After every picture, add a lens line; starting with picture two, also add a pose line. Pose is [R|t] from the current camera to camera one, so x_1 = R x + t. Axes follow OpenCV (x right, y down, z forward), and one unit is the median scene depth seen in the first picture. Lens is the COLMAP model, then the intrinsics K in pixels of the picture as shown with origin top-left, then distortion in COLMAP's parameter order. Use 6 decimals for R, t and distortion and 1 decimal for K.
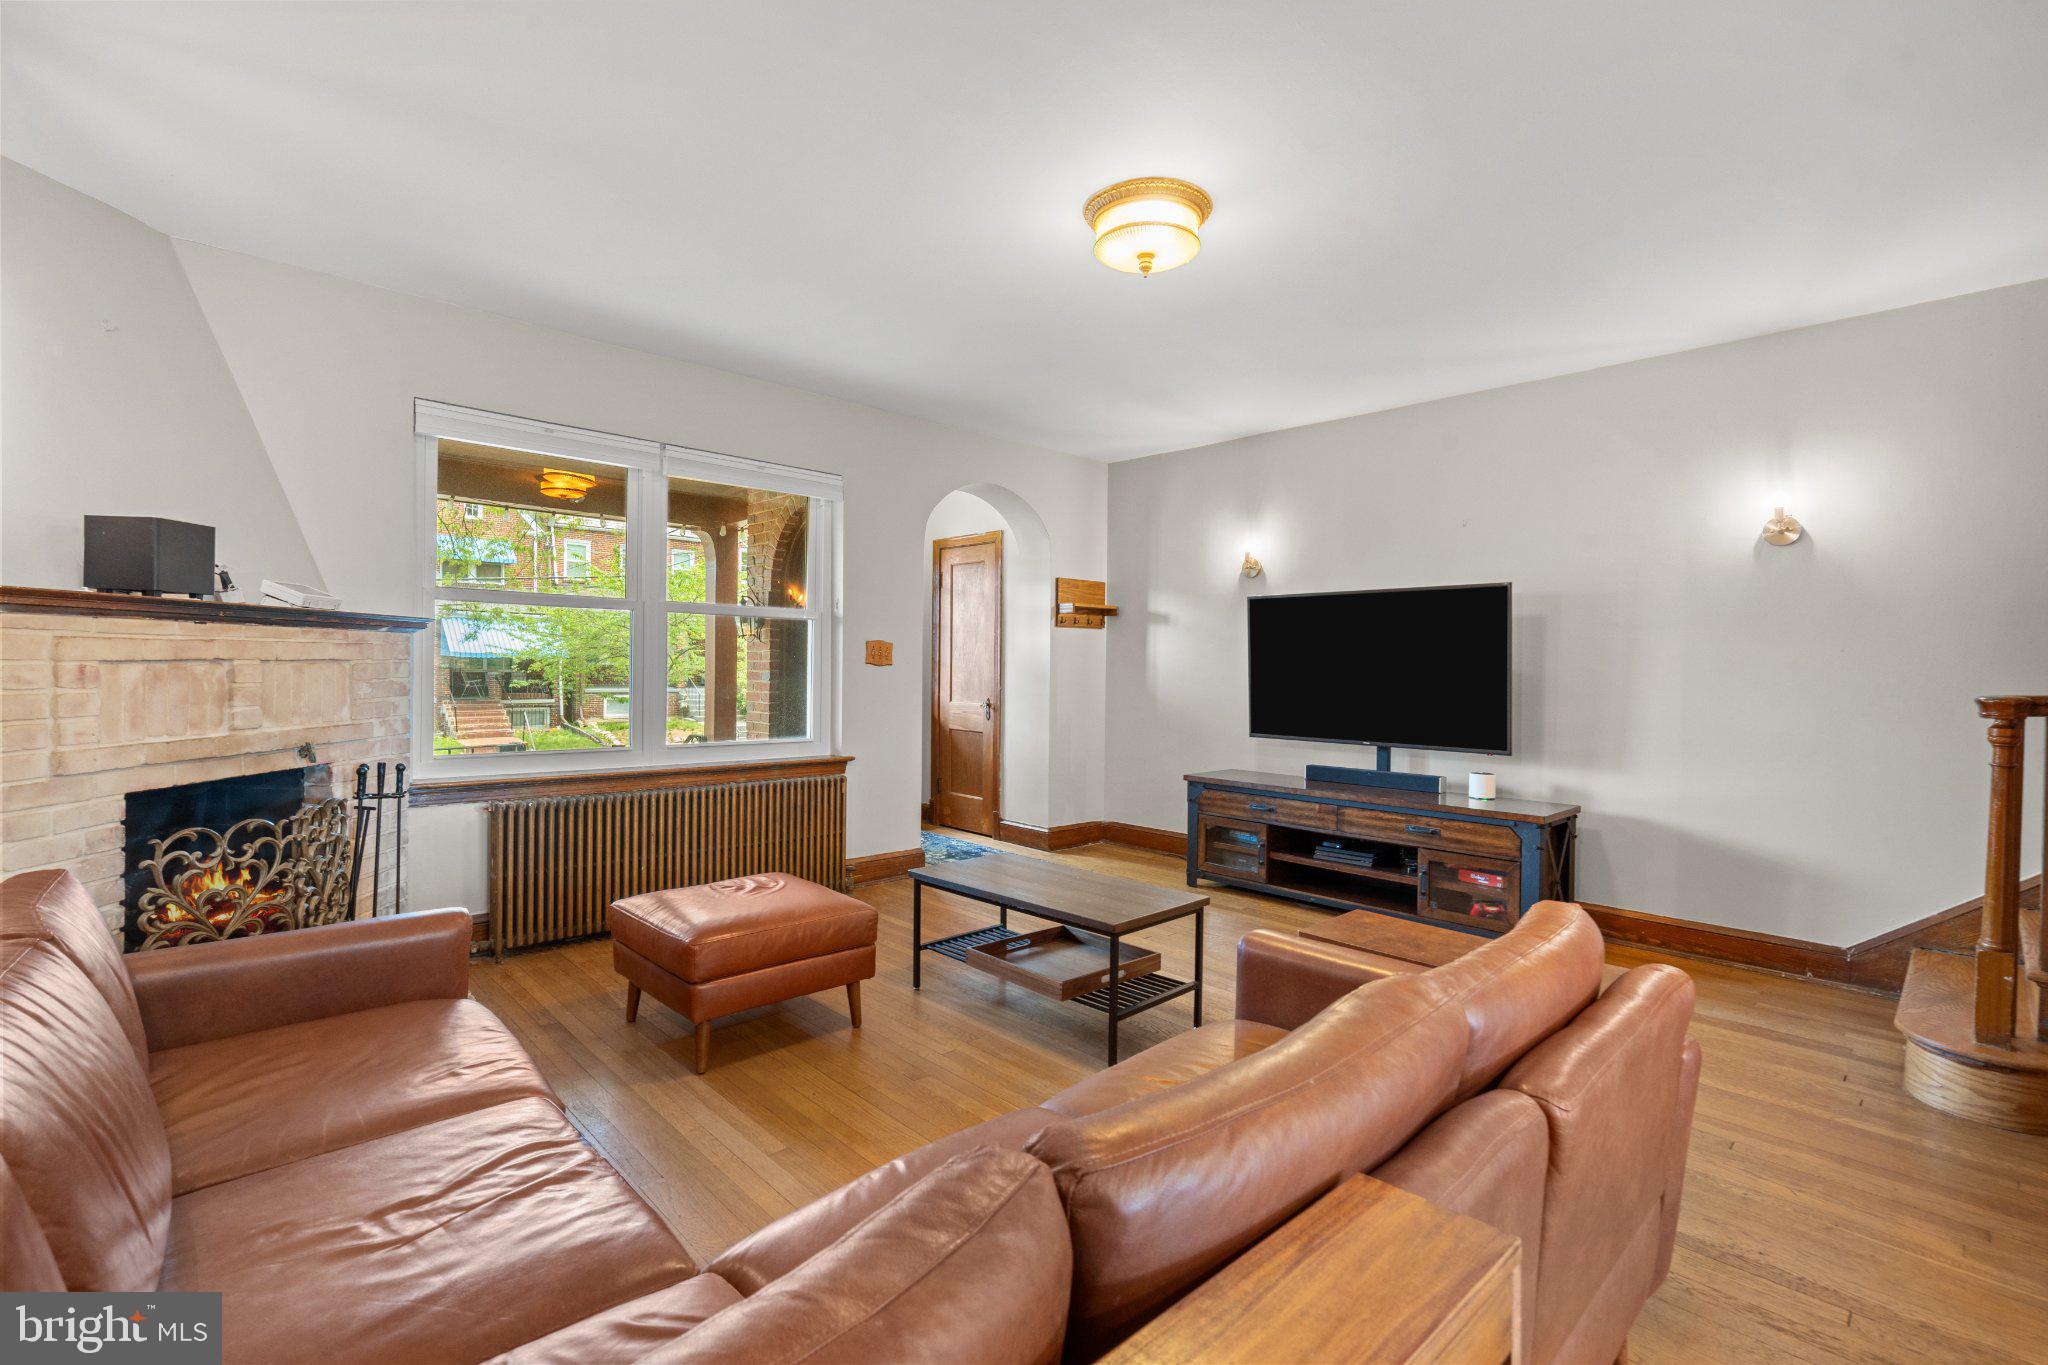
lens RADIAL K [[929.6, 0, 1021.9], [0, 929.6, 672.1], [0, 0, 1]] dist [-0.004778, 0.003239]
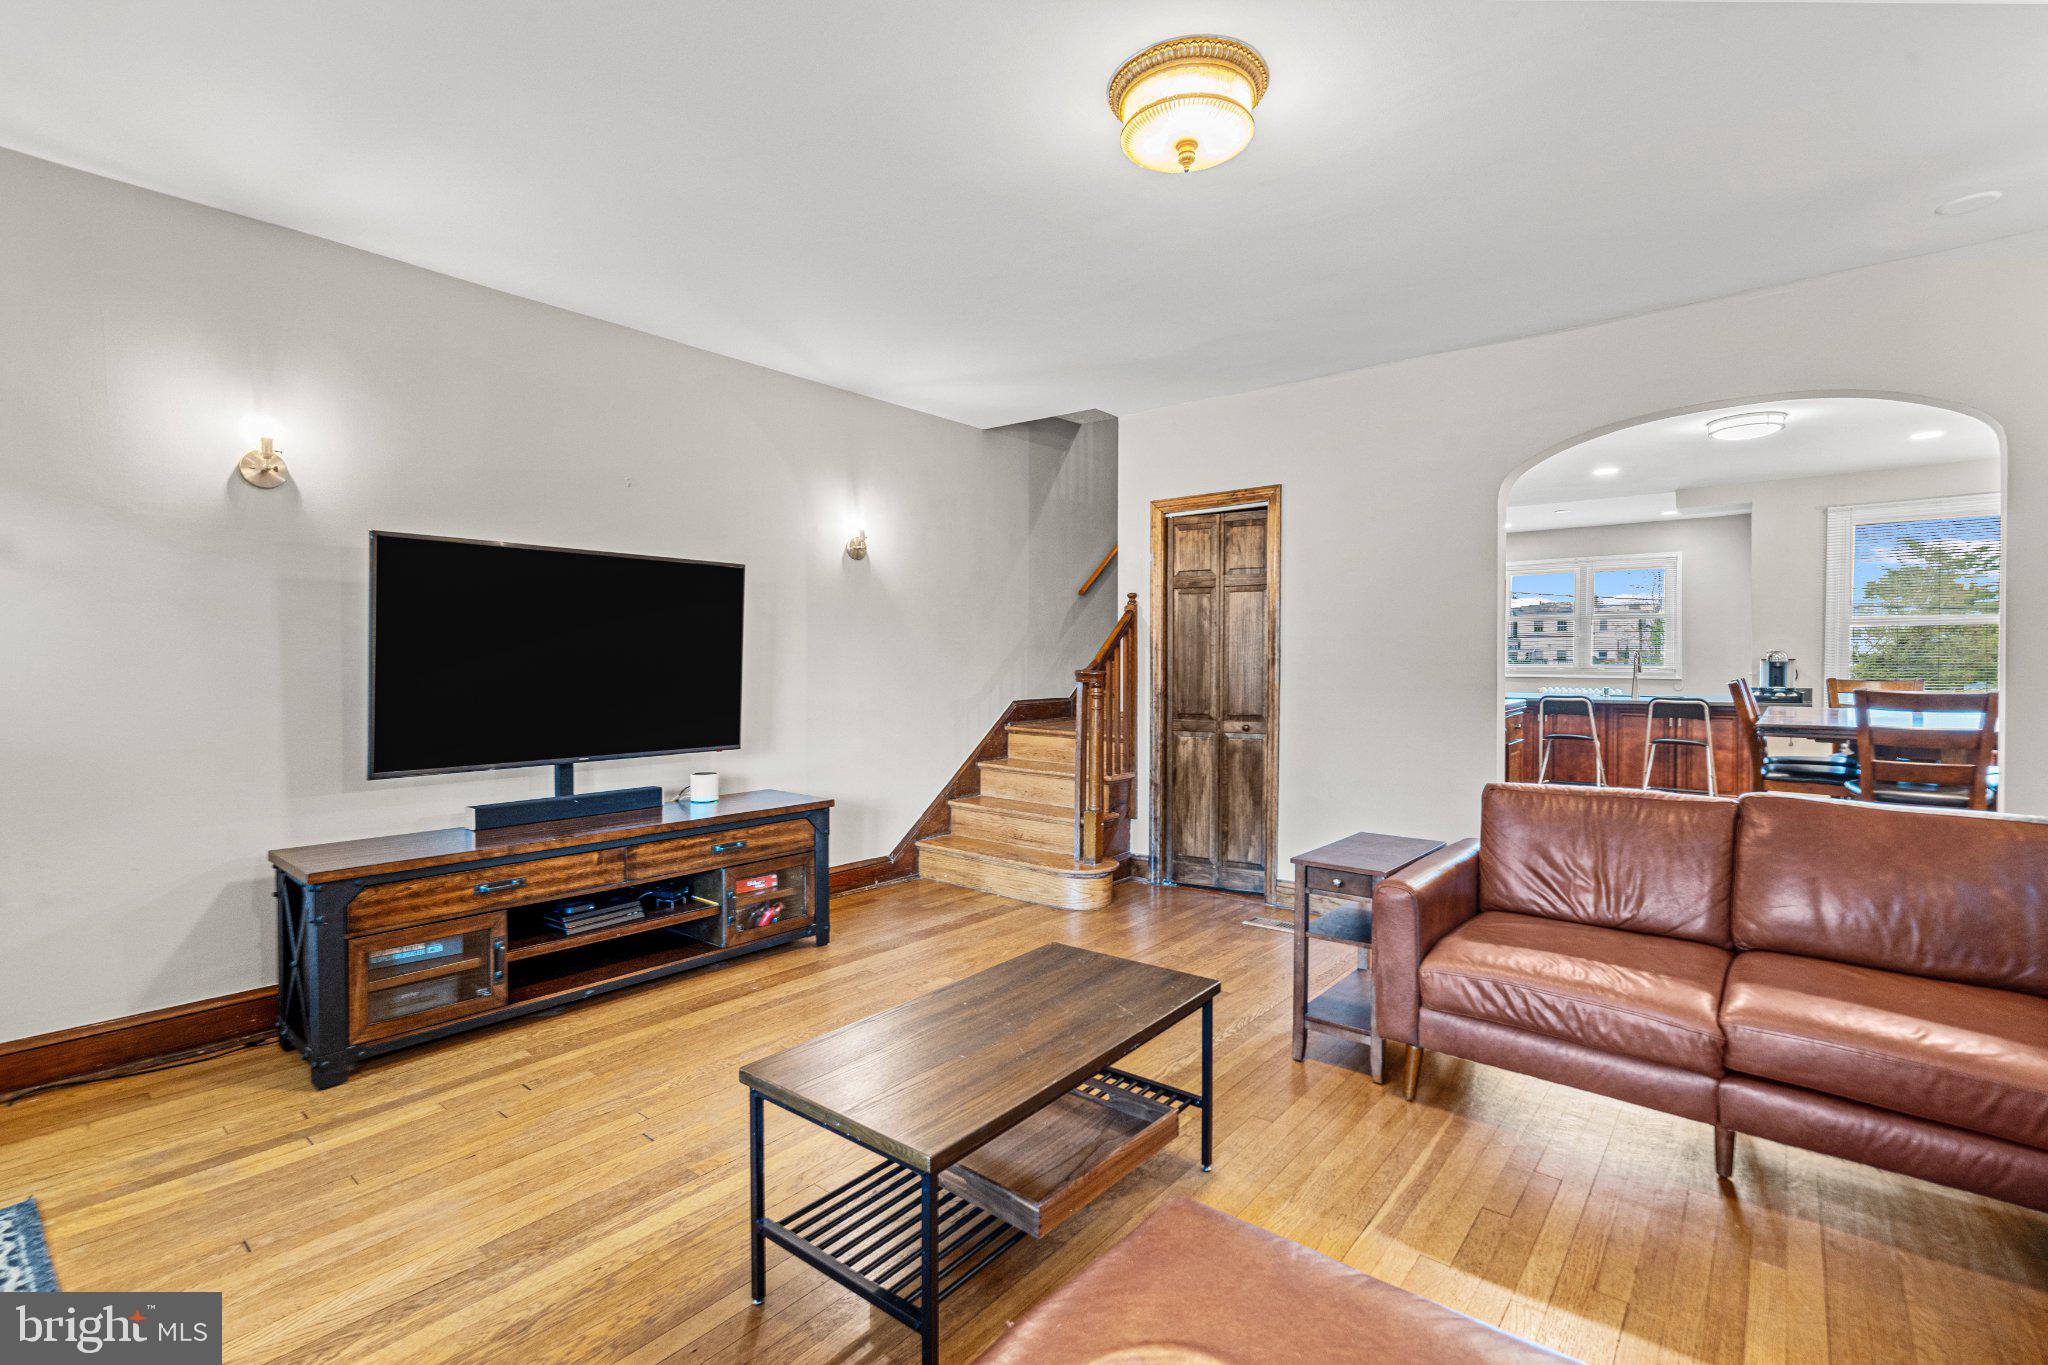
lens RADIAL K [[929.6, 0, 1022.7], [0, 929.6, 677.8], [0, 0, 1]] dist [-0.004778, 0.003239]
pose [[-0.120300, -0.027473, 0.992357, -0.413429], [0.006037, 0.999578, 0.028404, -0.007292], [-0.992719, 0.009408, -0.120084, 0.773073]]
